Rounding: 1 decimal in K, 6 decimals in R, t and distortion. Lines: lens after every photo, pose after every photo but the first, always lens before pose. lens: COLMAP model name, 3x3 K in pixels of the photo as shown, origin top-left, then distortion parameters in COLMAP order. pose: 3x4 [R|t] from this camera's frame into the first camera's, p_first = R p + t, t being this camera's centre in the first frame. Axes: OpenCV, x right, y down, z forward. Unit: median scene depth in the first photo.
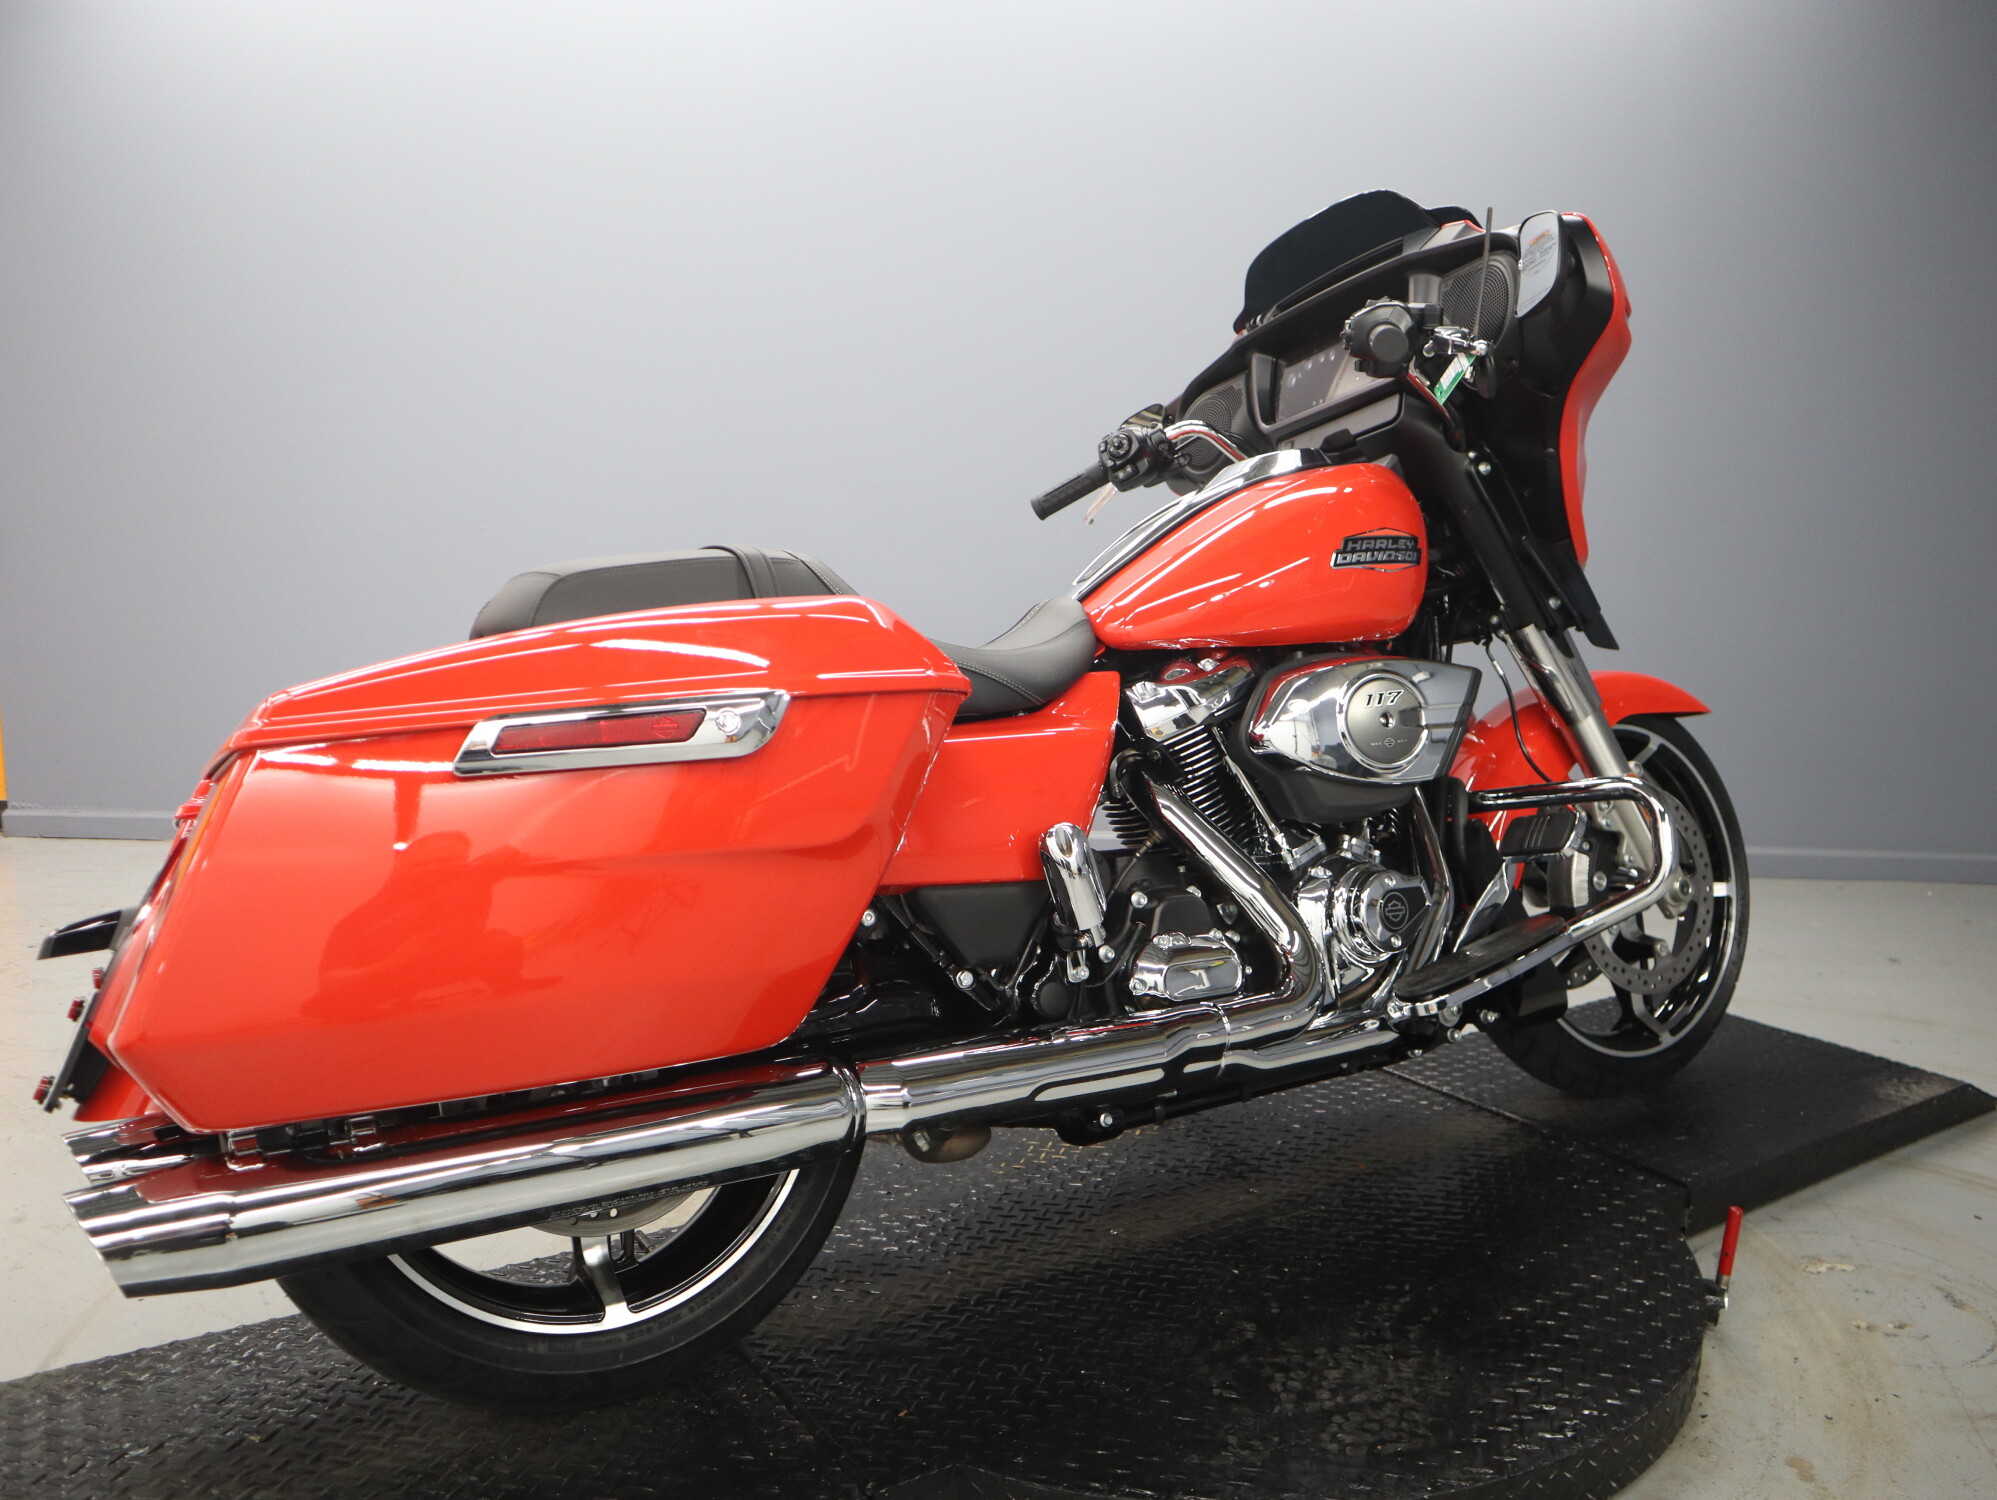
lens RADIAL K [[1564.6, 0, 992.6], [0, 1564.6, 757.6], [0, 0, 1]] dist [-0.117481, 0.072022]
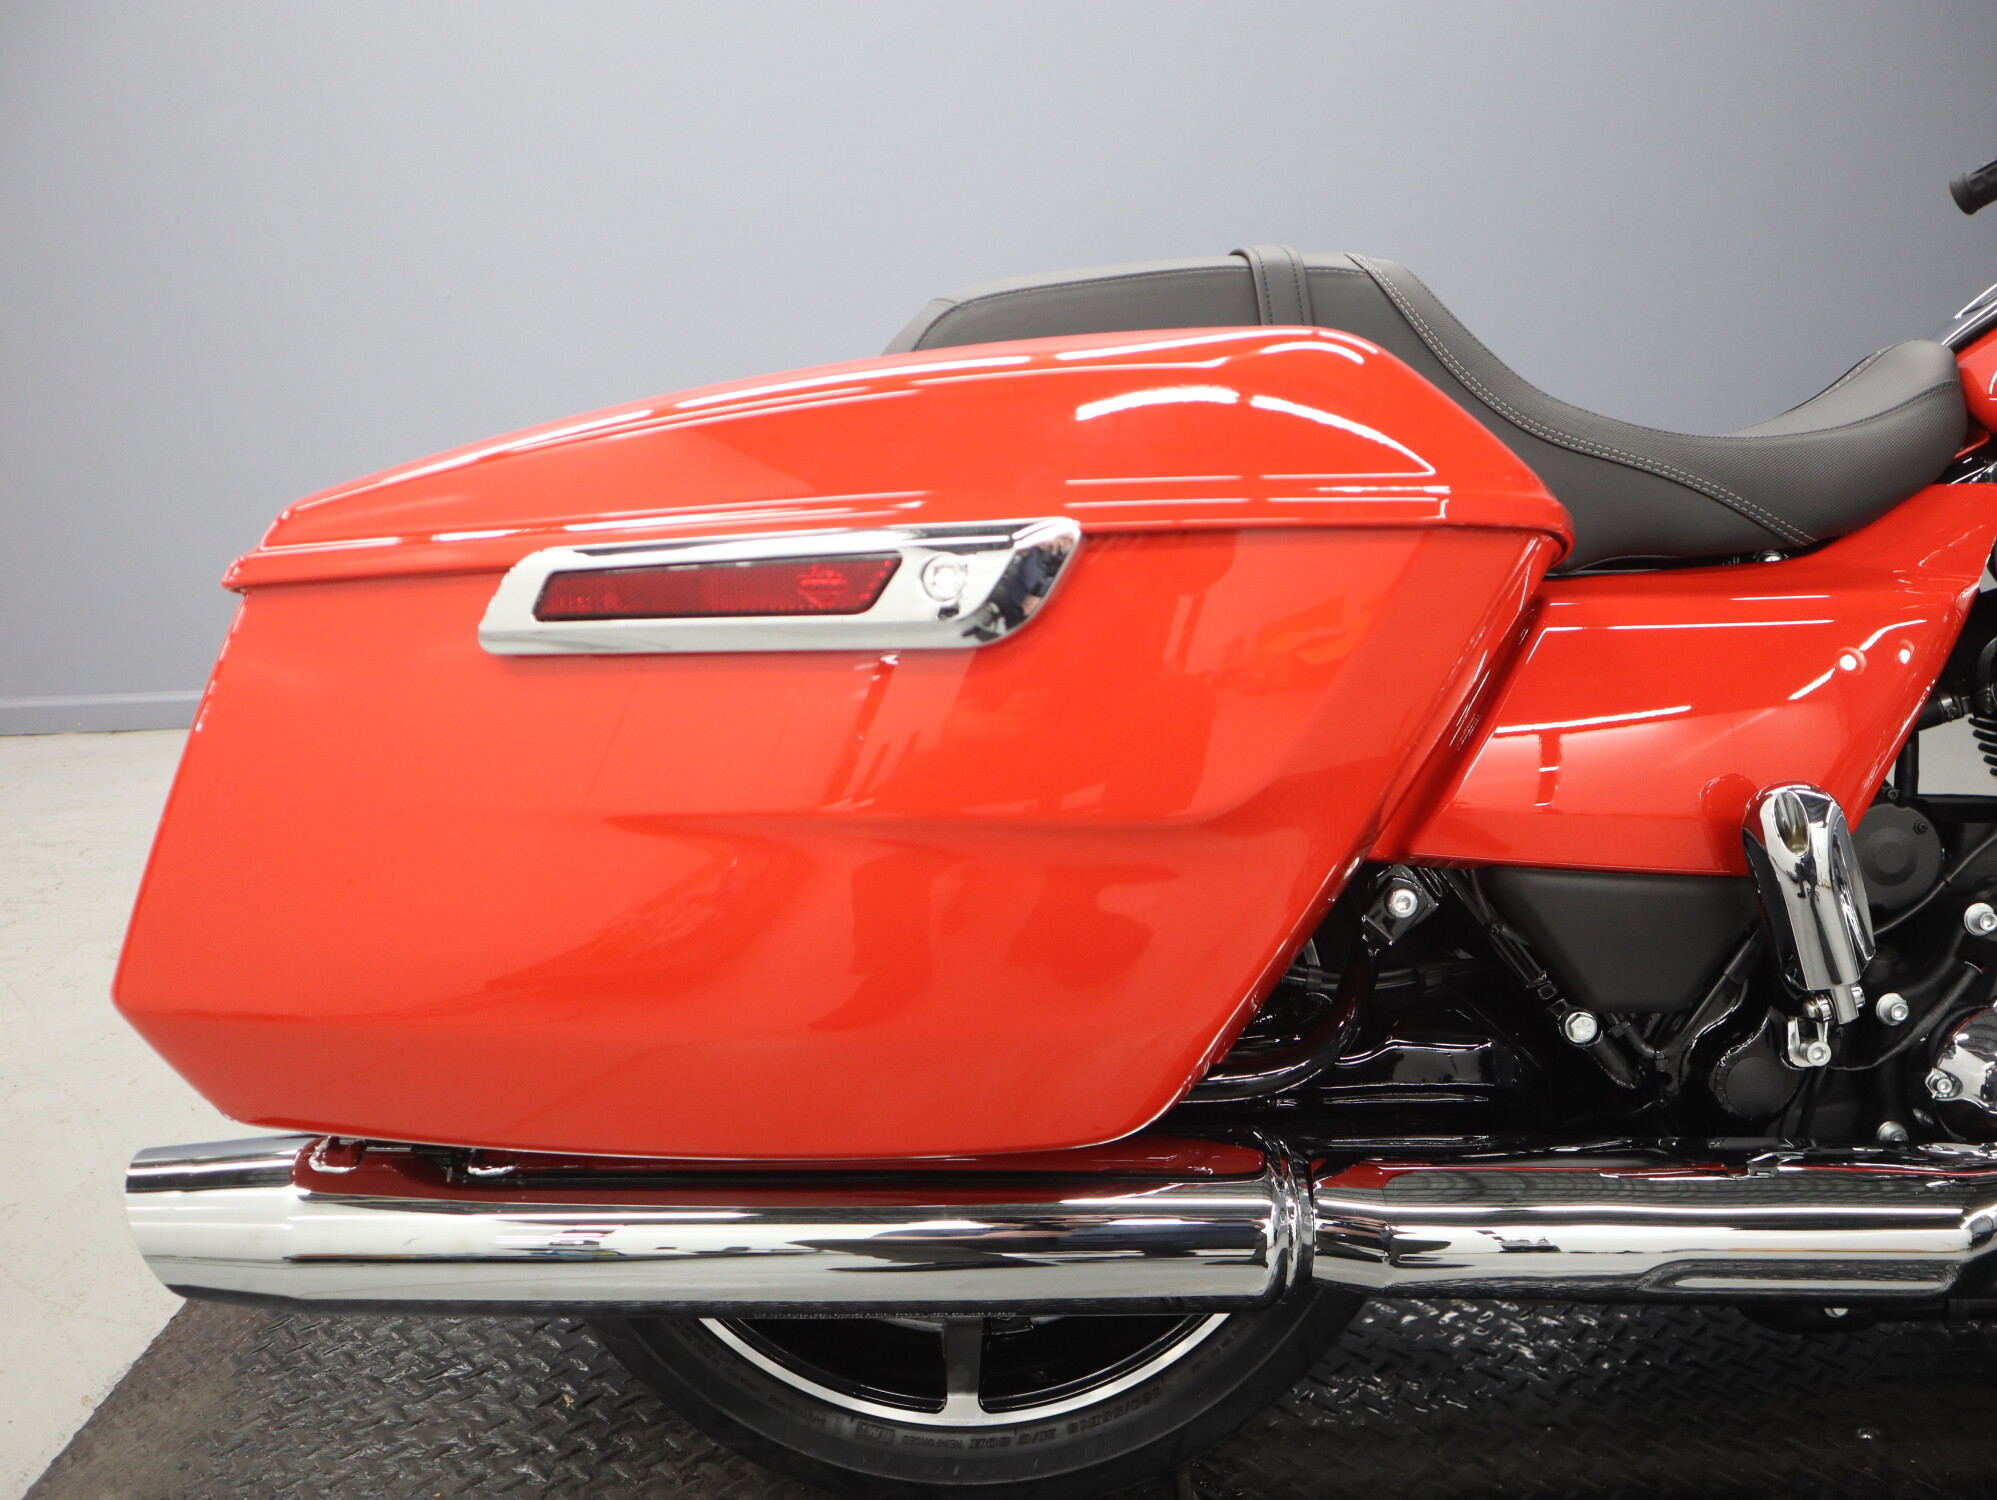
lens RADIAL K [[1564.6, 0, 1007.6], [0, 1564.6, 750.9], [0, 0, 1]] dist [-0.117481, 0.072022]
pose [[0.837581, 0.129554, -0.530729, 0.089374], [-0.054162, 0.986381, 0.155305, -0.029941], [0.543622, -0.101335, 0.833191, 0.437629]]
